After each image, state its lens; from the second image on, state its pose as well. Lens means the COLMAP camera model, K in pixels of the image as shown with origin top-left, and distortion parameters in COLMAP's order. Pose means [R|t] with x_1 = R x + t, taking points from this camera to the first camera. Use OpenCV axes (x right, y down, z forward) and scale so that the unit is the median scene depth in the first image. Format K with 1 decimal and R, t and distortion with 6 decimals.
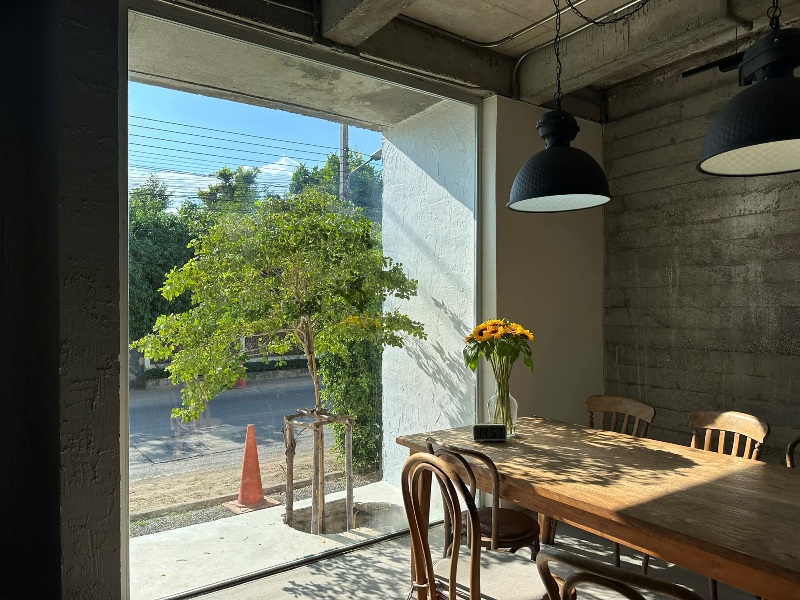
lens RADIAL K [[563.8, 0, 401.7], [0, 563.8, 301.5], [0, 0, 1]] dist [0.142424, -0.231555]
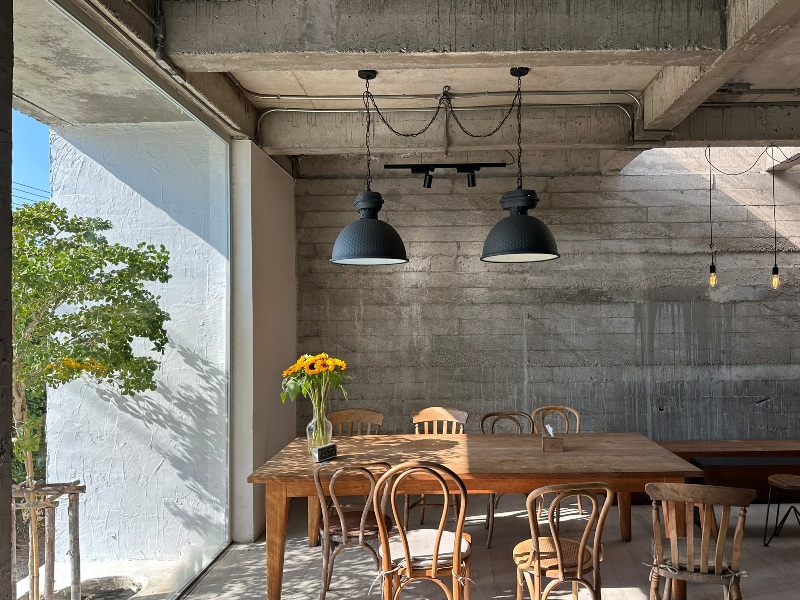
lens RADIAL K [[668.7, 0, 400.0], [0, 668.7, 300.0], [0, 0, 1]] dist [0.046563, -0.131892]
pose [[0.542906, 0.013112, 0.839691, -0.774679], [-0.000796, 0.999886, -0.015099, -0.050586], [-0.839793, 0.007529, 0.542855, 0.103231]]
